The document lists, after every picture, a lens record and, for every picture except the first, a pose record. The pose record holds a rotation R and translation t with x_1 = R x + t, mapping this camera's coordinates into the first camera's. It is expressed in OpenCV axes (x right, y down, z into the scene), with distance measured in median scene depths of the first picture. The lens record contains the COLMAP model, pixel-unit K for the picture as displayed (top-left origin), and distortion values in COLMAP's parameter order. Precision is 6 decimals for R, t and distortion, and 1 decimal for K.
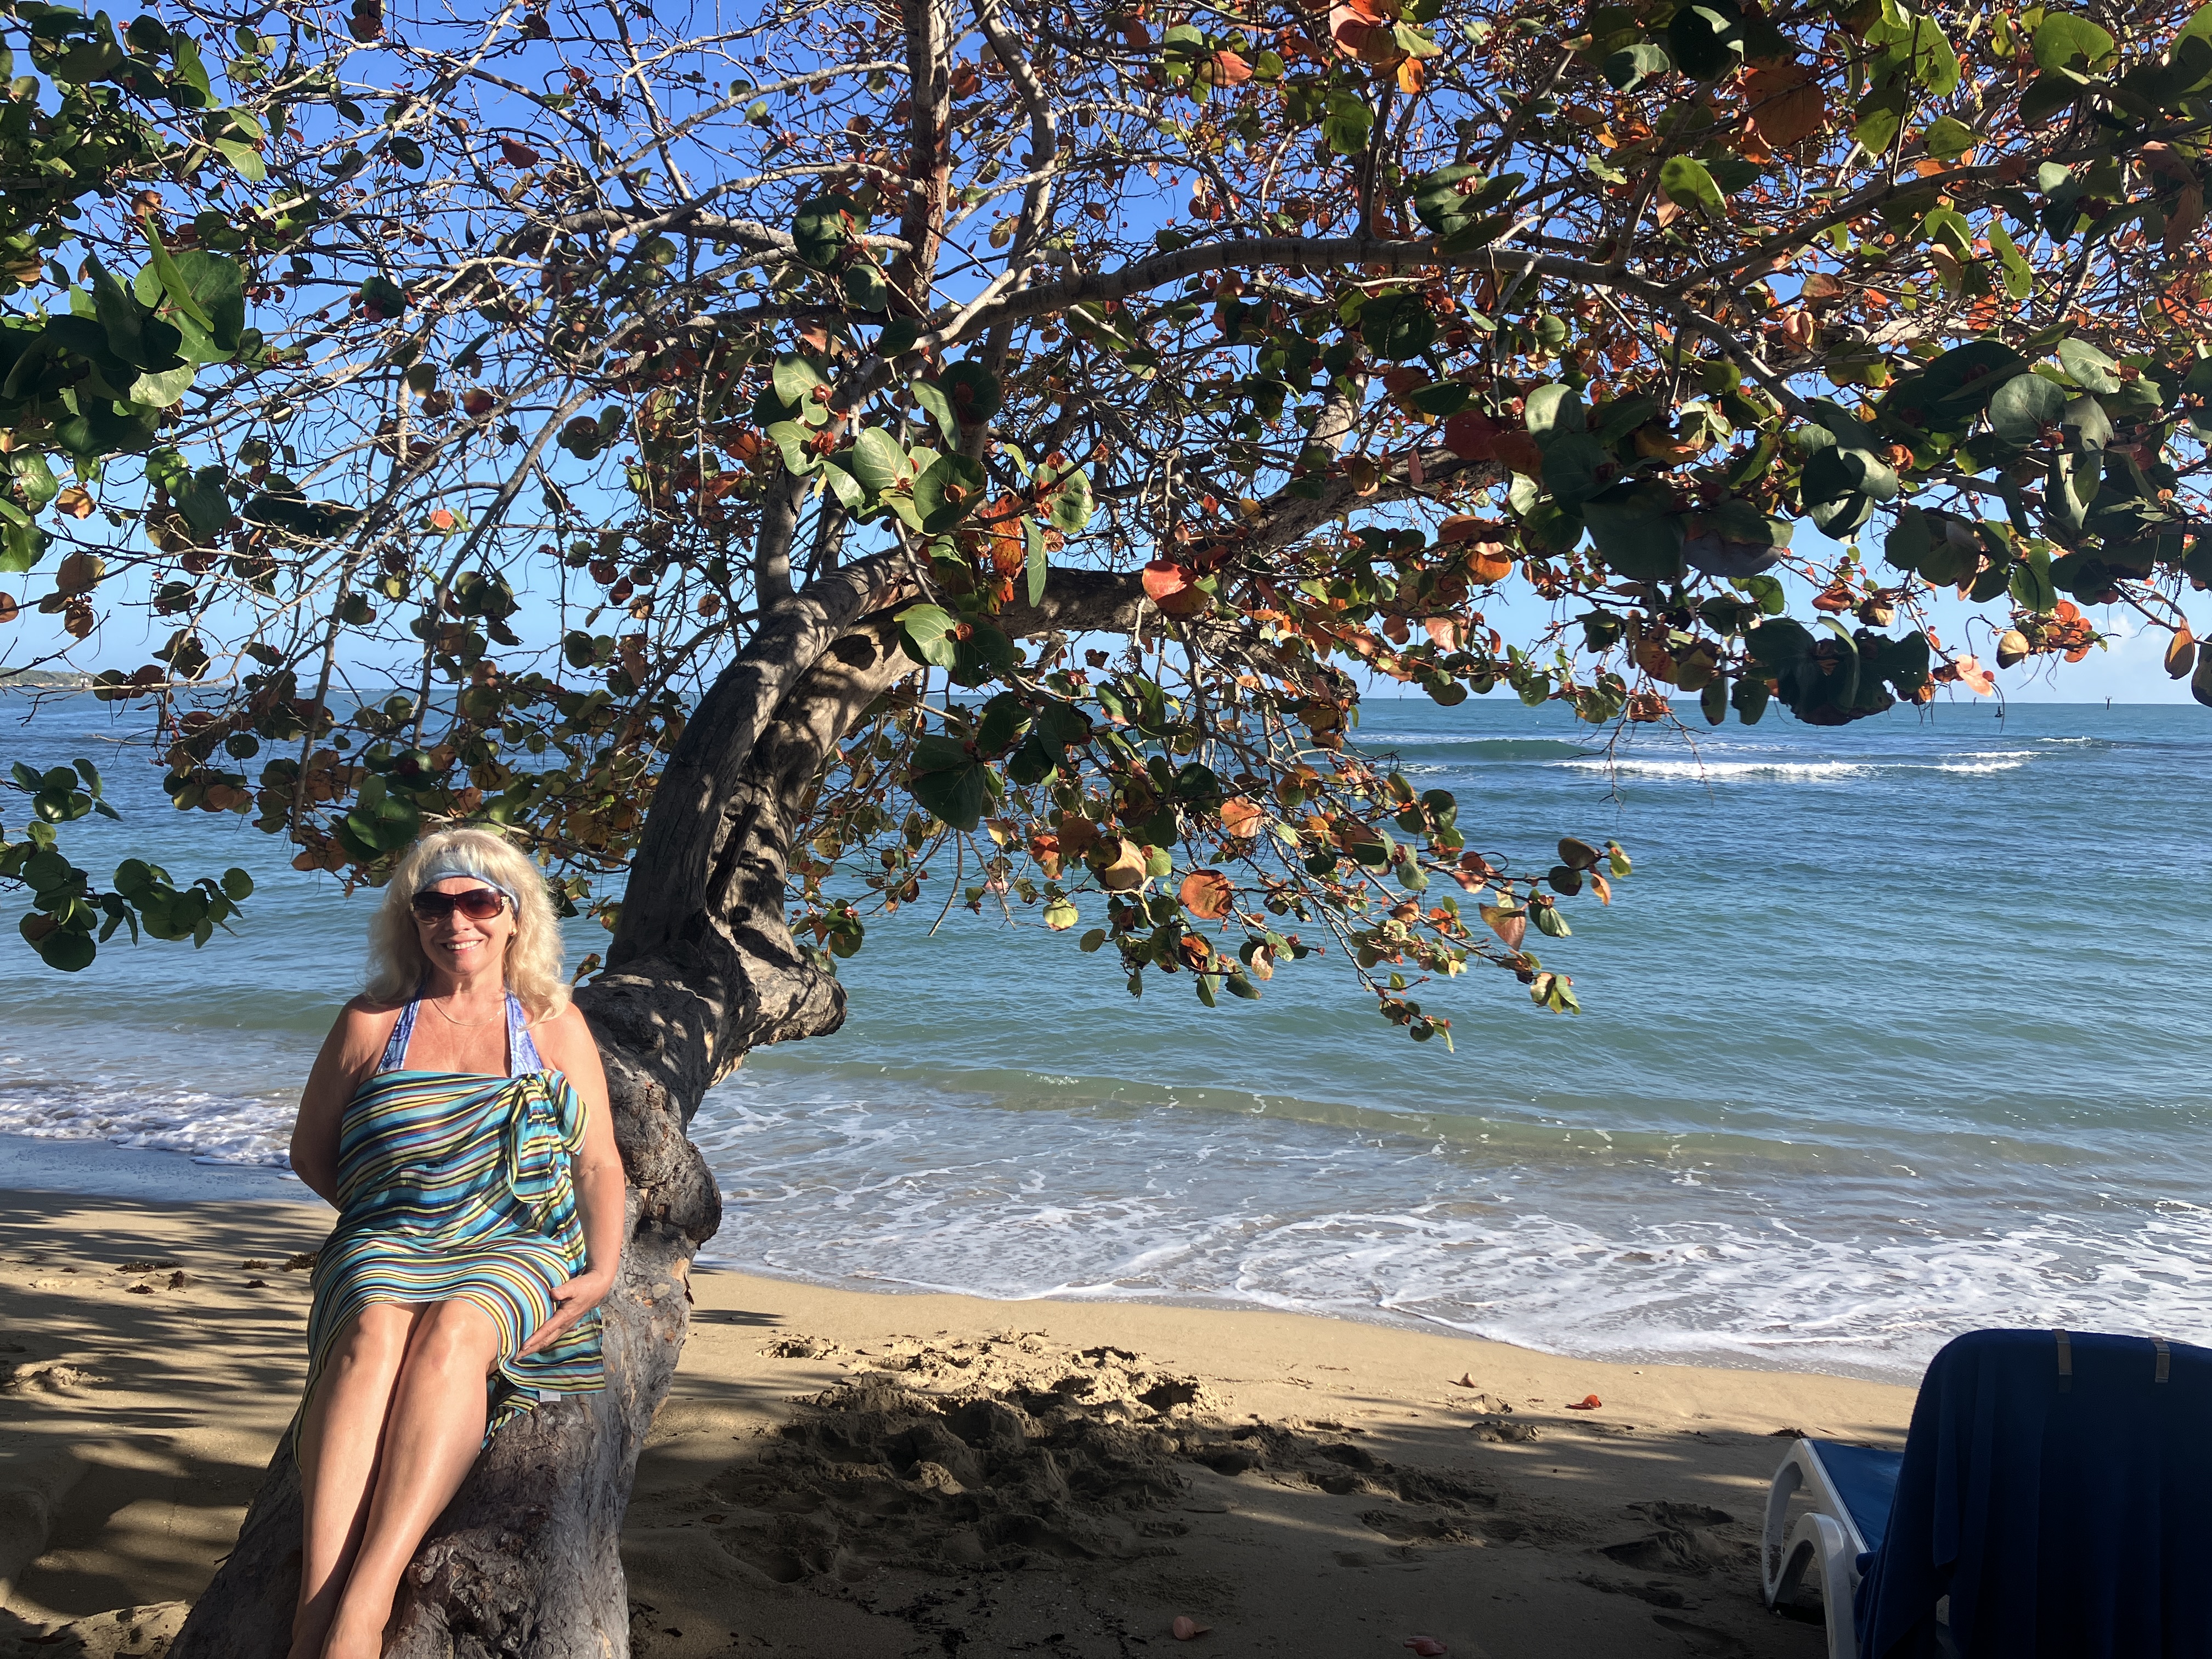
lens RADIAL K [[1845.5, 0, 1104.9], [0, 1845.5, 765.2], [0, 0, 1]] dist [0.001979, 0.001206]
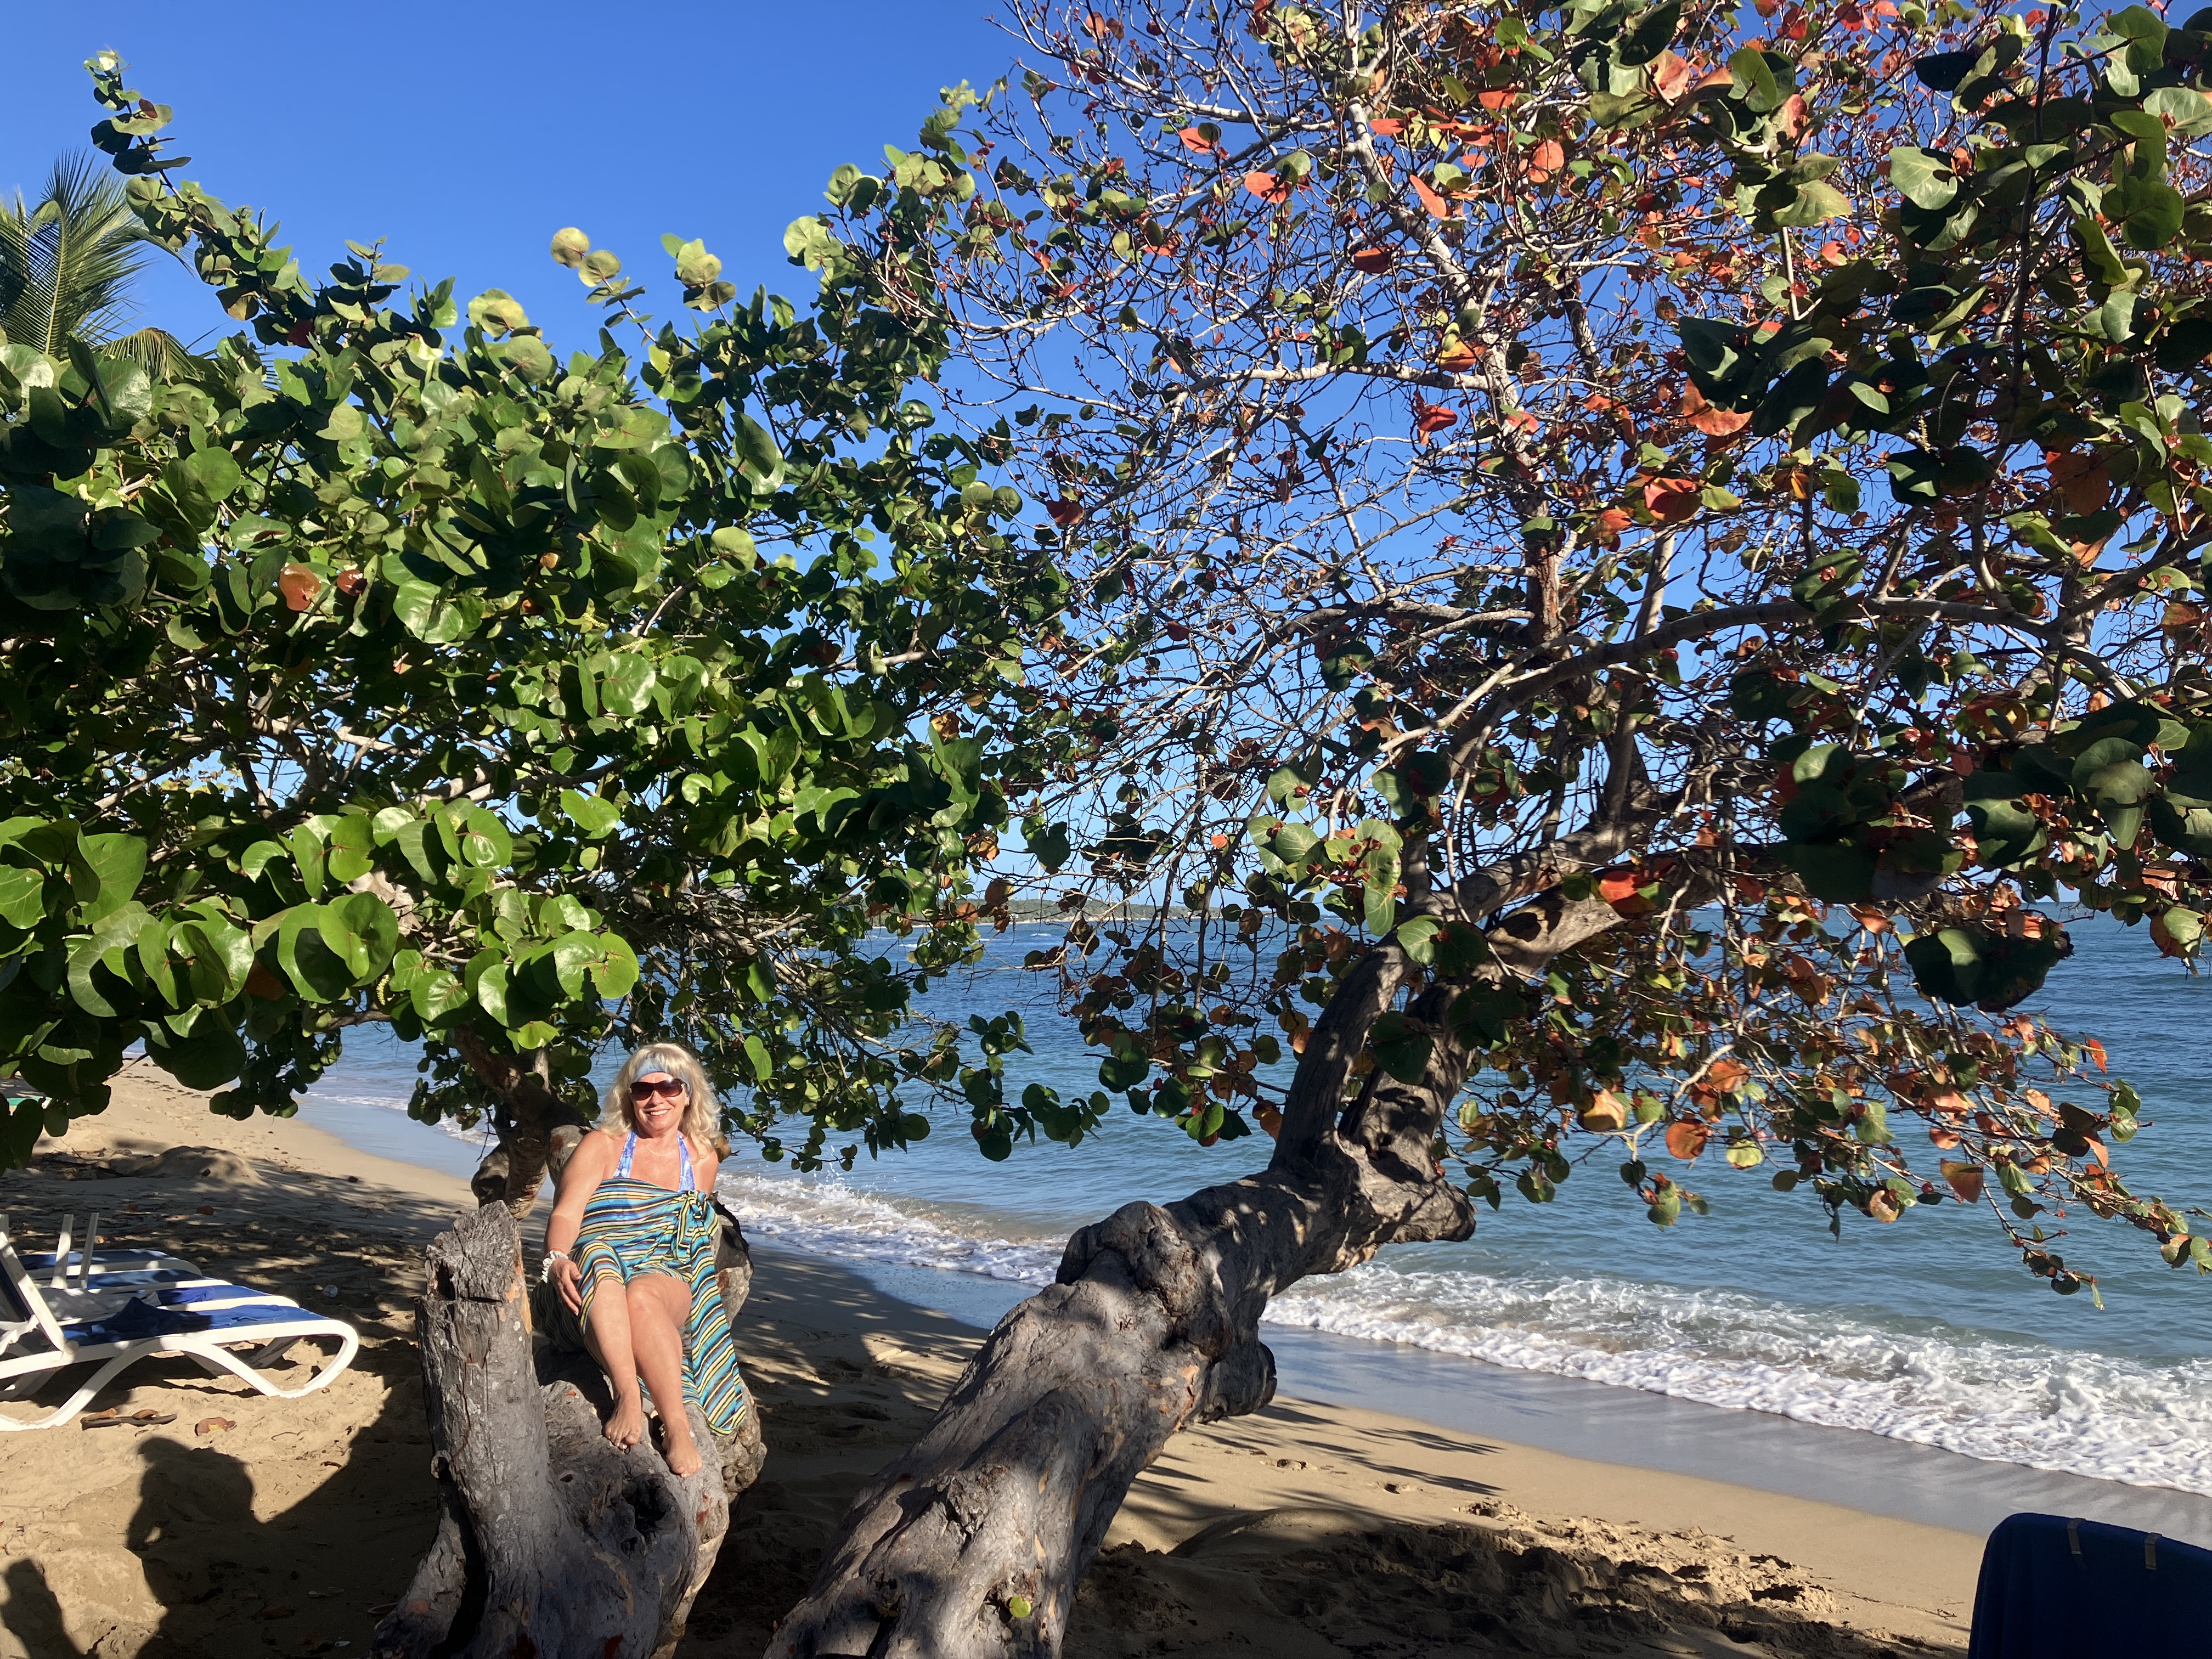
lens RADIAL K [[1811.3, 0, 1106.0], [0, 1811.3, 829.5], [0, 0, 1]] dist [0.052103, 0.004454]
pose [[0.856845, -0.049130, -0.513228, 0.250028], [0.002623, 0.995852, -0.090950, -0.016980], [0.515568, 0.076584, 0.853420, -0.175408]]
